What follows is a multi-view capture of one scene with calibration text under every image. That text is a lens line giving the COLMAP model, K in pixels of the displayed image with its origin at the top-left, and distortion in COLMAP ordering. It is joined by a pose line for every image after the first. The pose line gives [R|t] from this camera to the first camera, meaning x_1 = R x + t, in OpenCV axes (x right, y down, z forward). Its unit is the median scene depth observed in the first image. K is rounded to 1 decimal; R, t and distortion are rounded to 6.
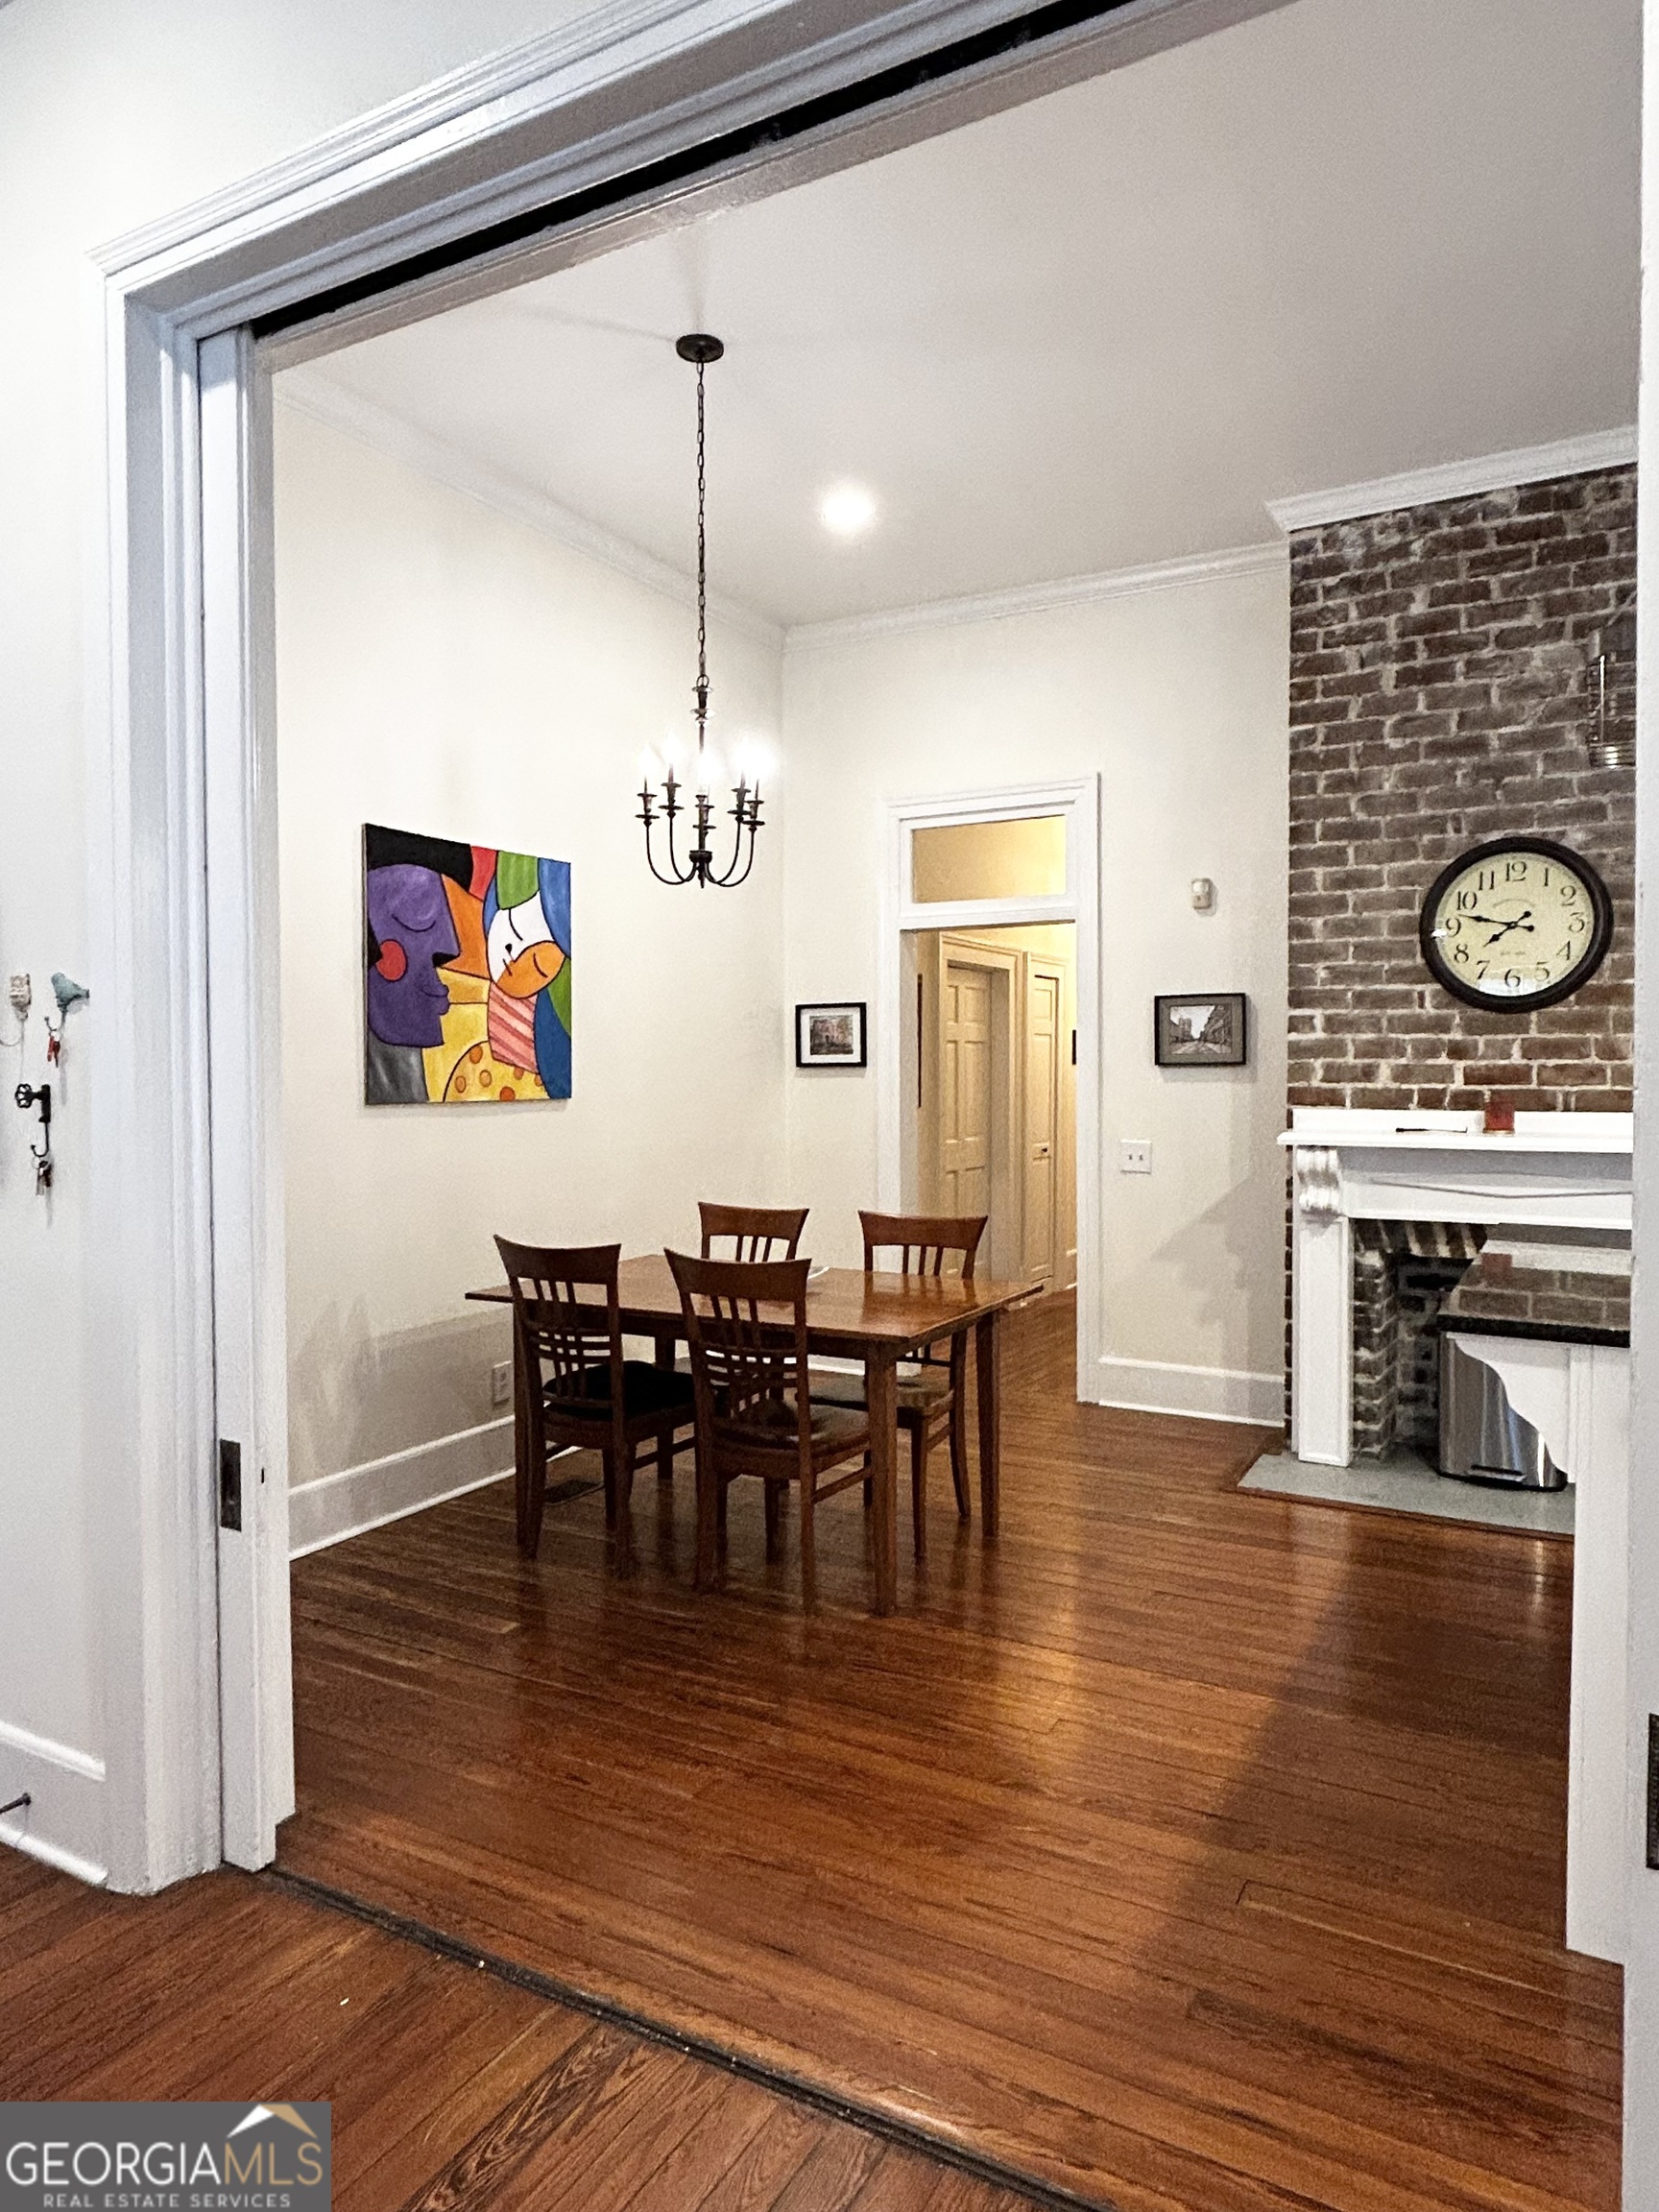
lens RADIAL K [[1371.7, 0, 831.3], [0, 1371.7, 1105.0], [0, 0, 1]] dist [-0.001559, -0.008779]
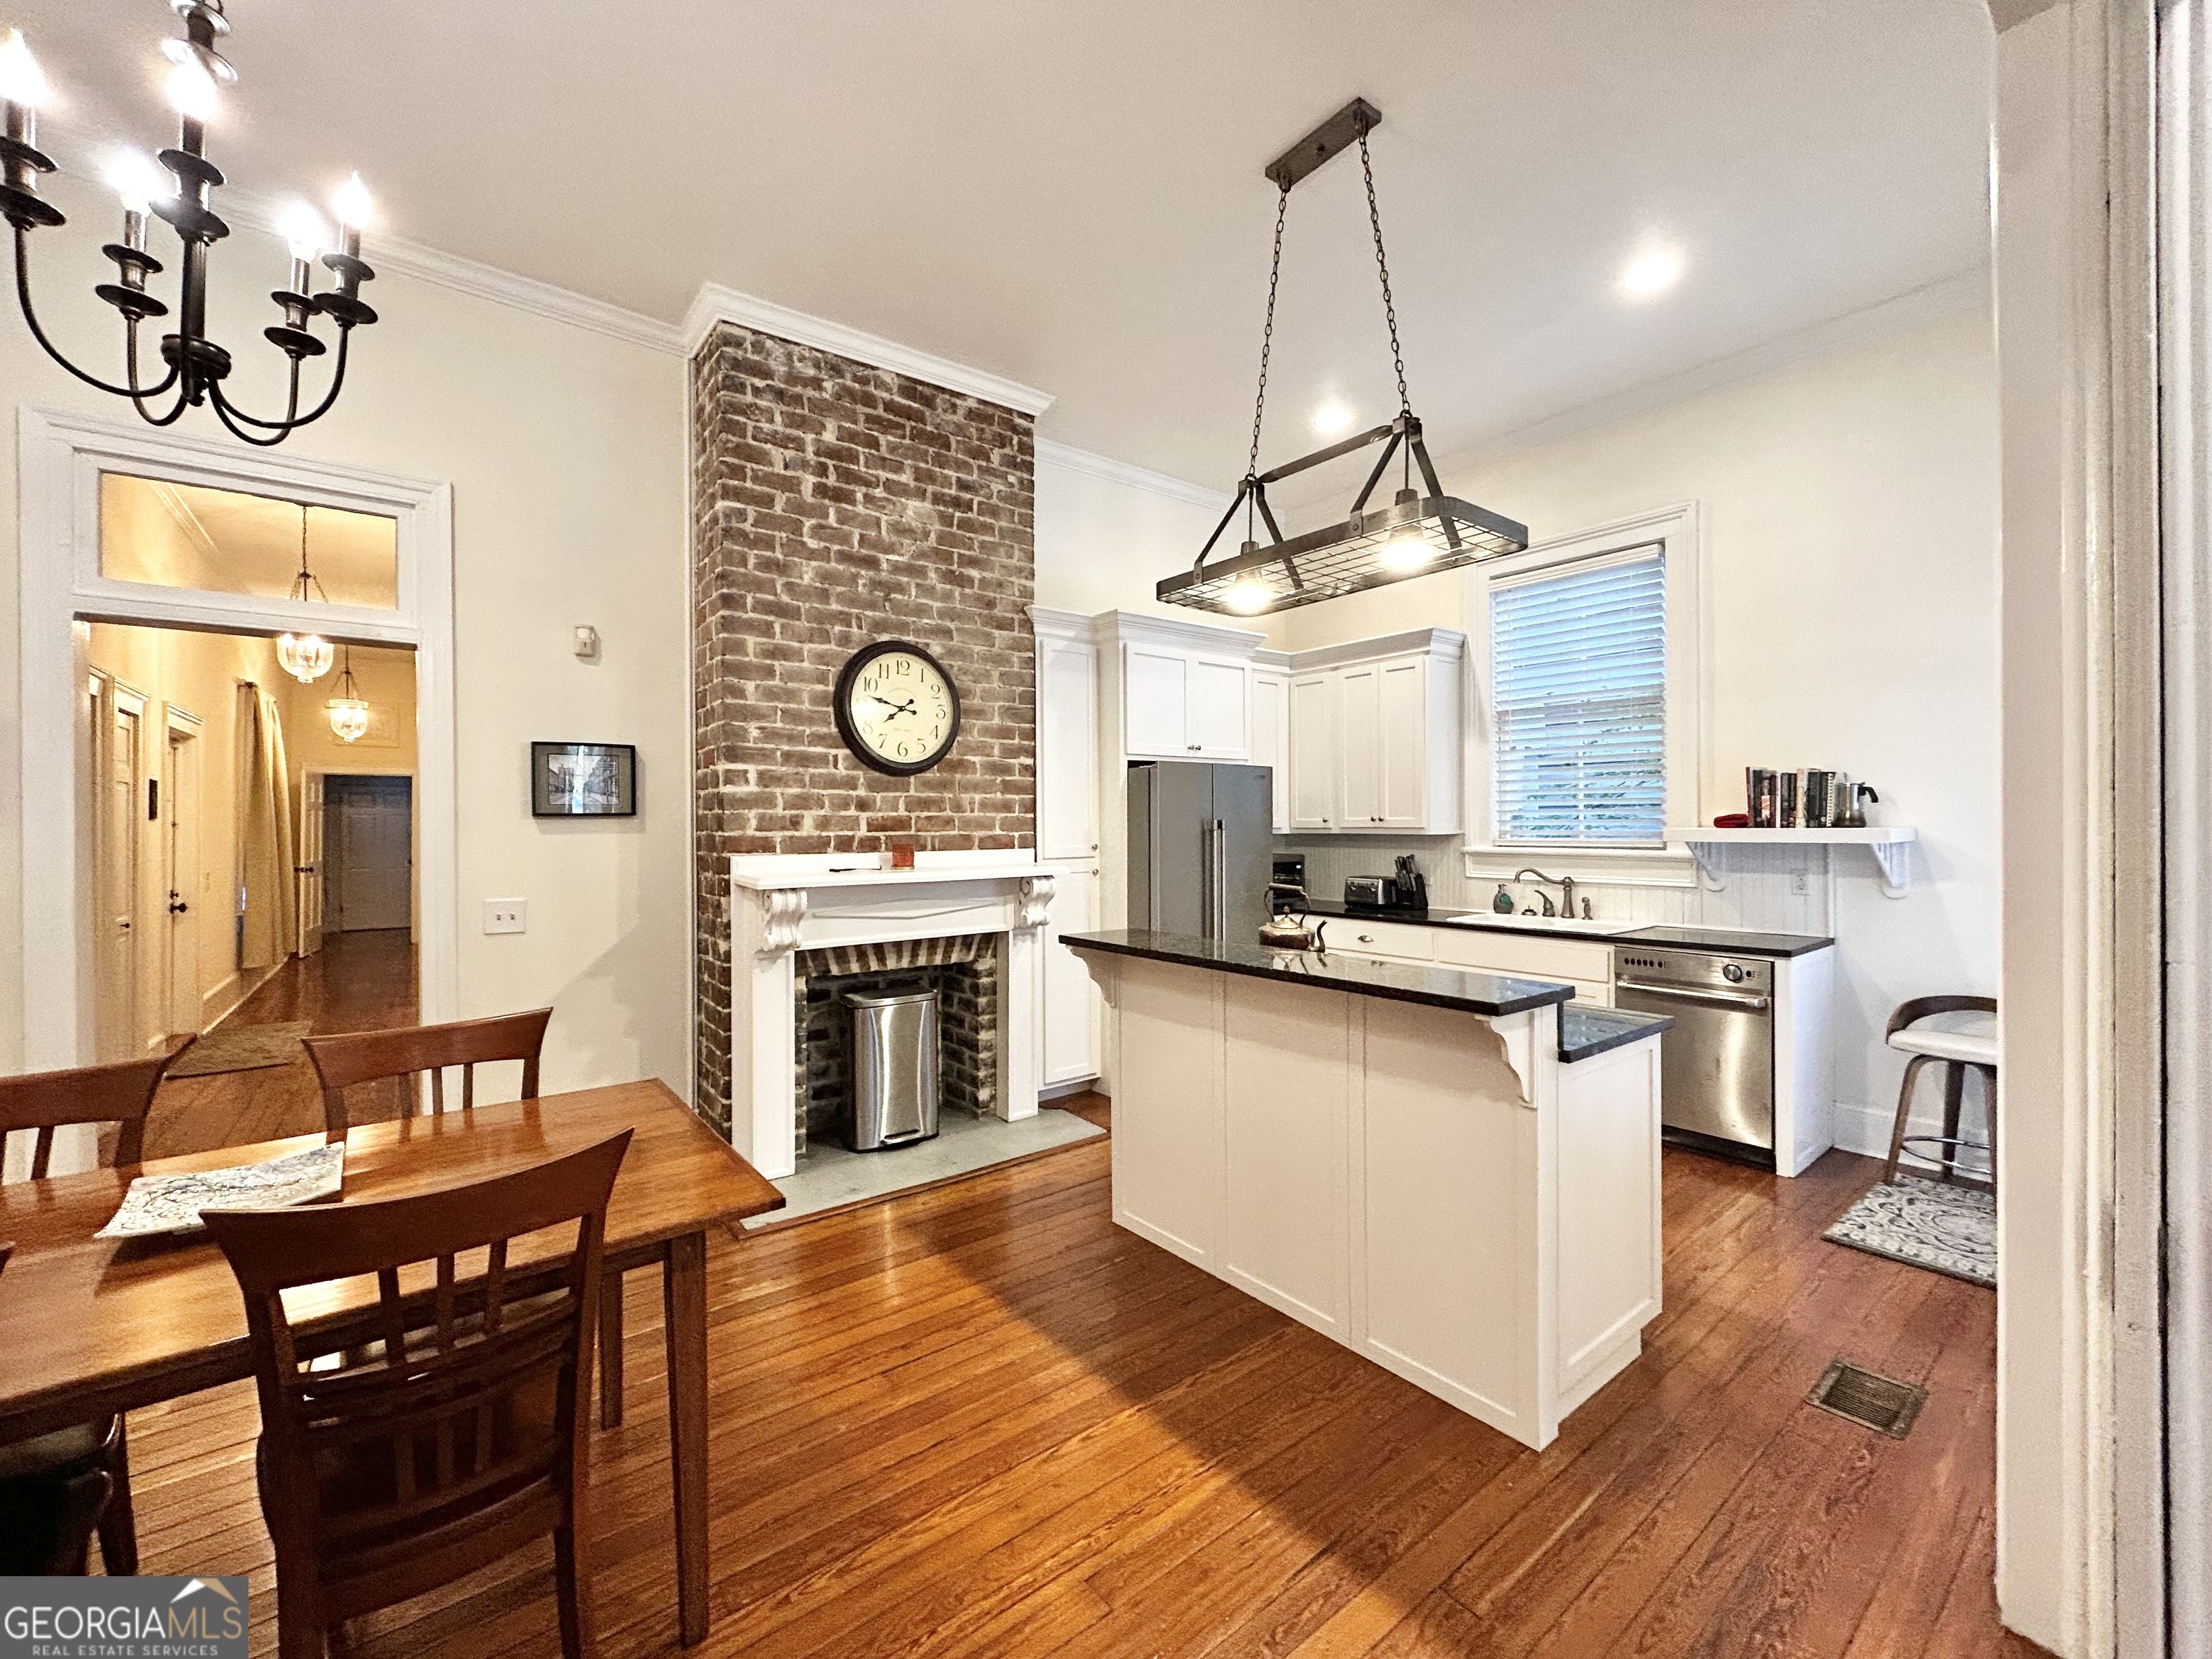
lens RADIAL K [[906.2, 0, 1097.9], [0, 906.2, 826.0], [0, 0, 1]] dist [-0.005100, 0.002080]
pose [[0.385278, -0.001138, 0.922800, -0.214196], [0.029896, 0.999490, -0.011249, -0.004493], [-0.922316, 0.031922, 0.385116, 0.482925]]
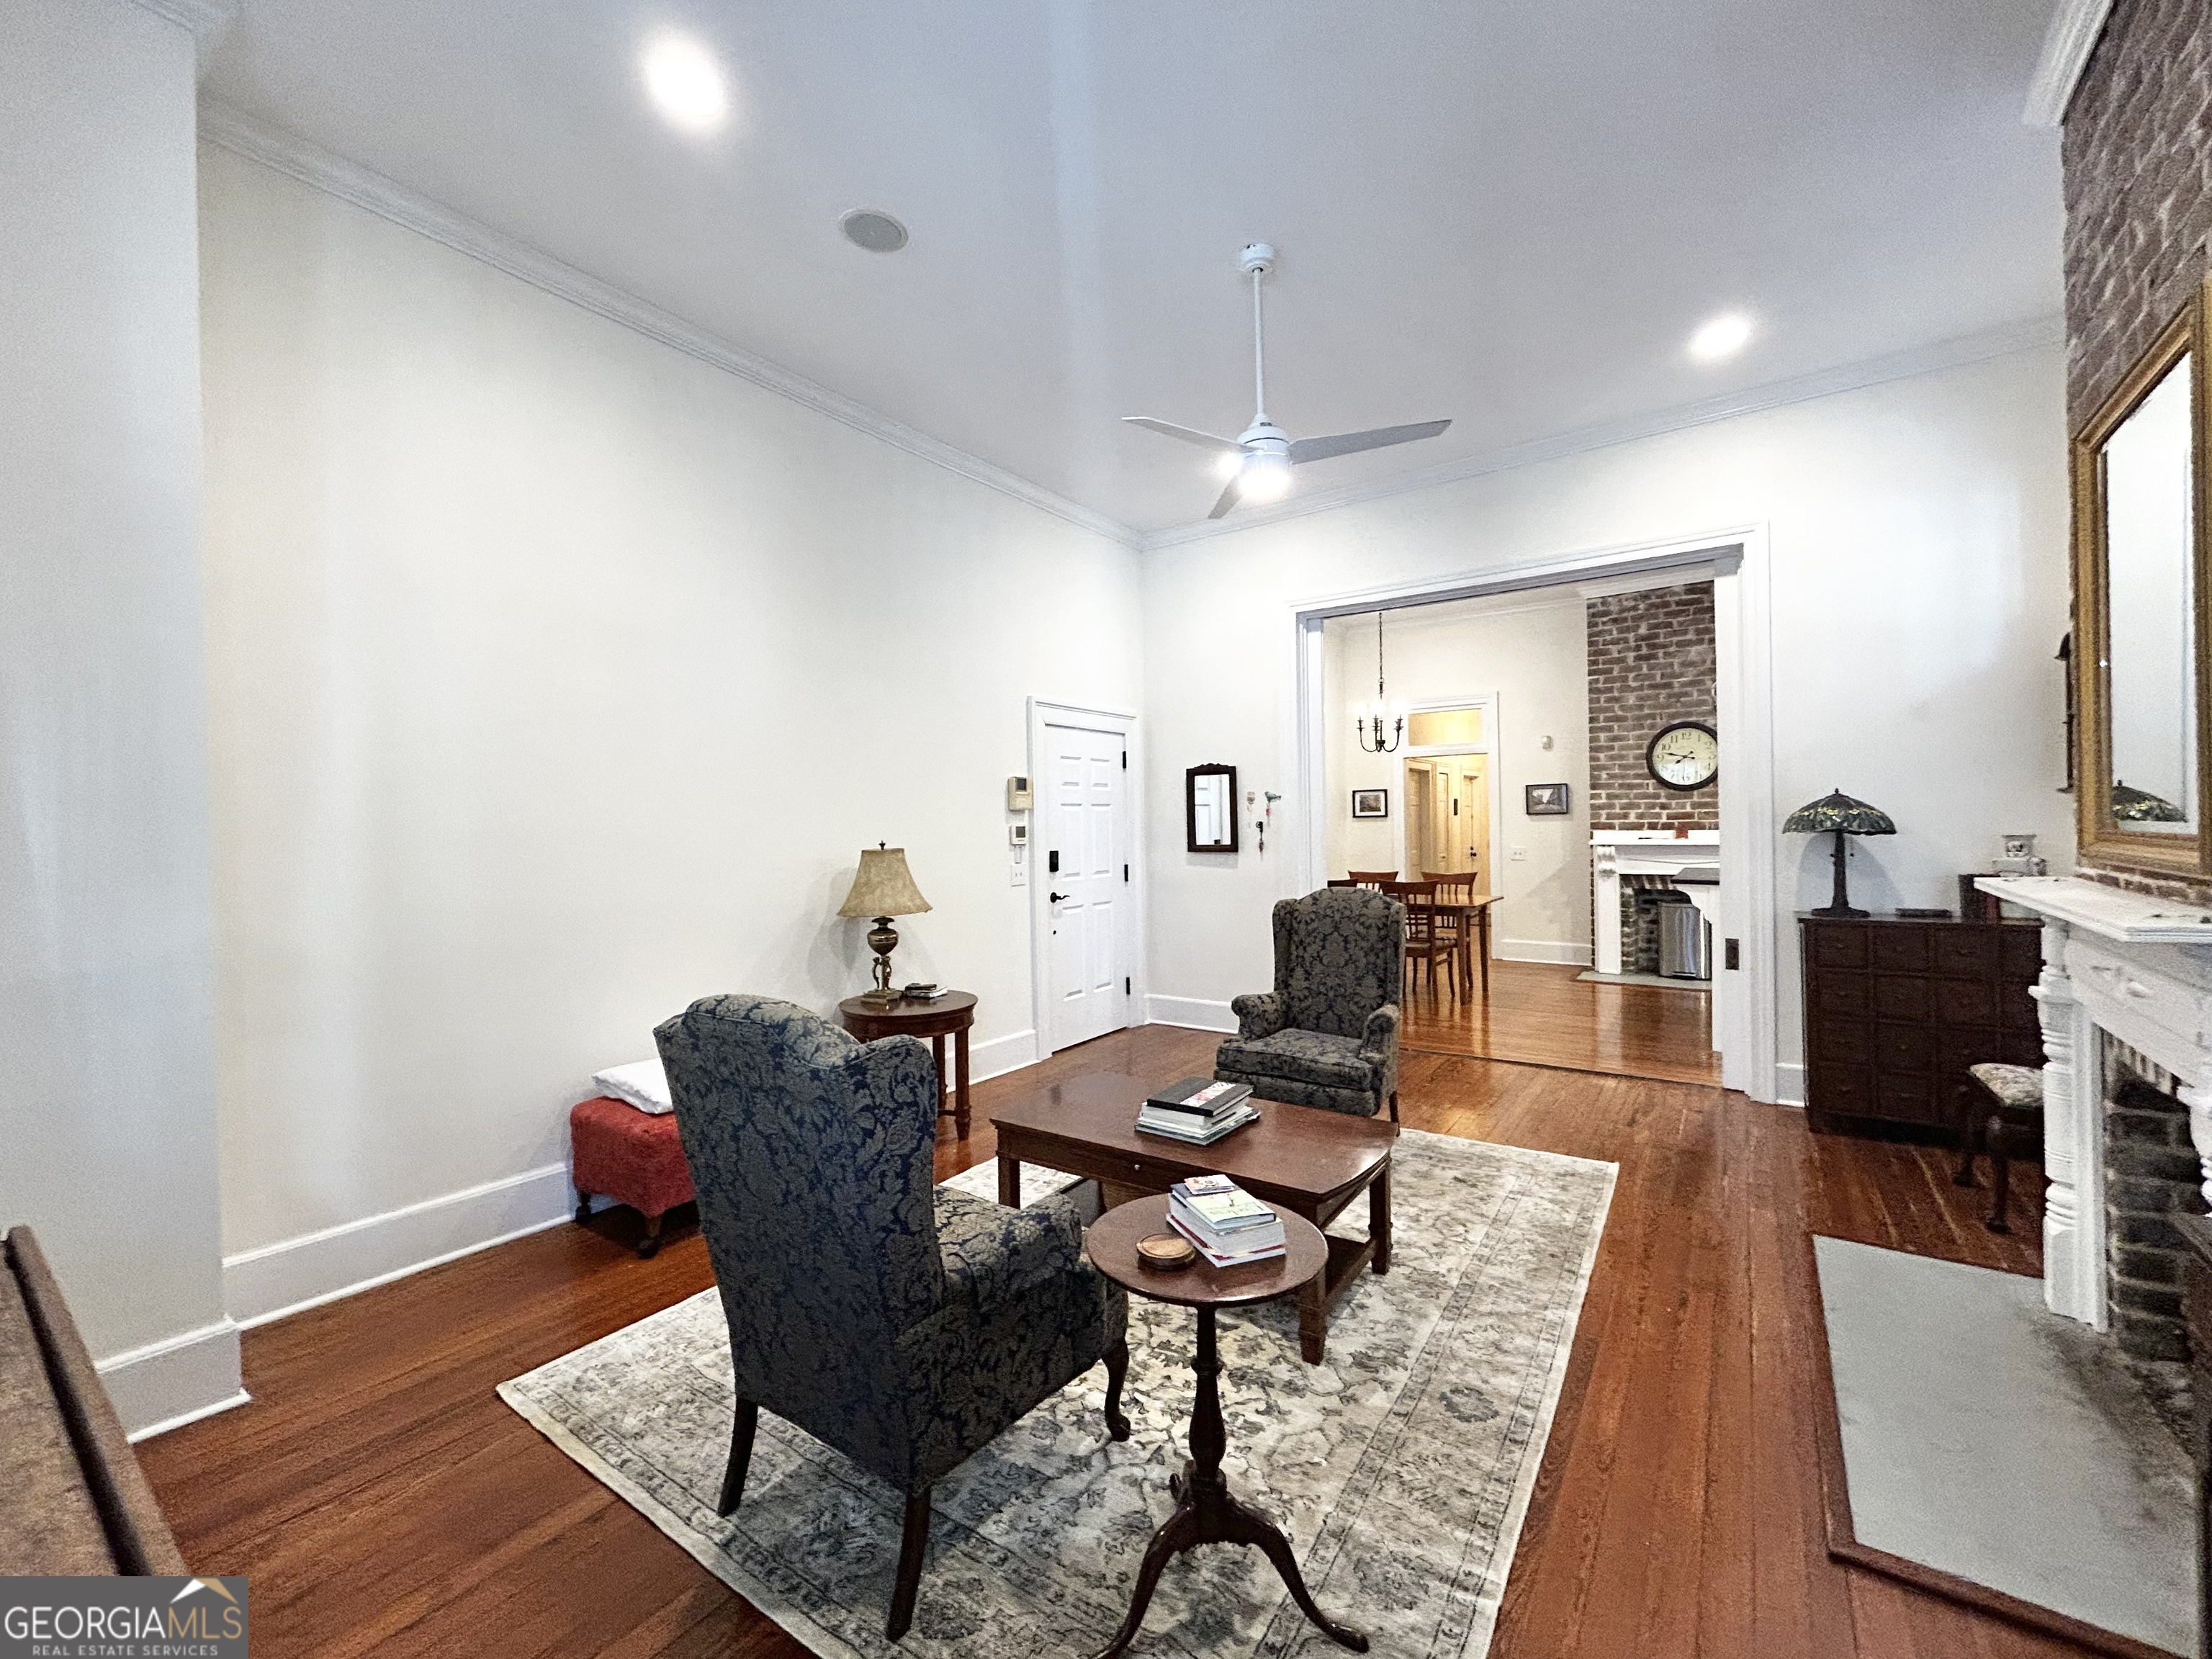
lens RADIAL K [[906.2, 0, 1103.1], [0, 906.2, 825.3], [0, 0, 1]] dist [-0.005100, 0.002080]
pose [[0.994407, -0.012162, -0.104910, -0.384262], [0.009613, 0.999647, -0.024767, 0.025602], [0.105174, 0.023620, 0.994173, -0.742360]]
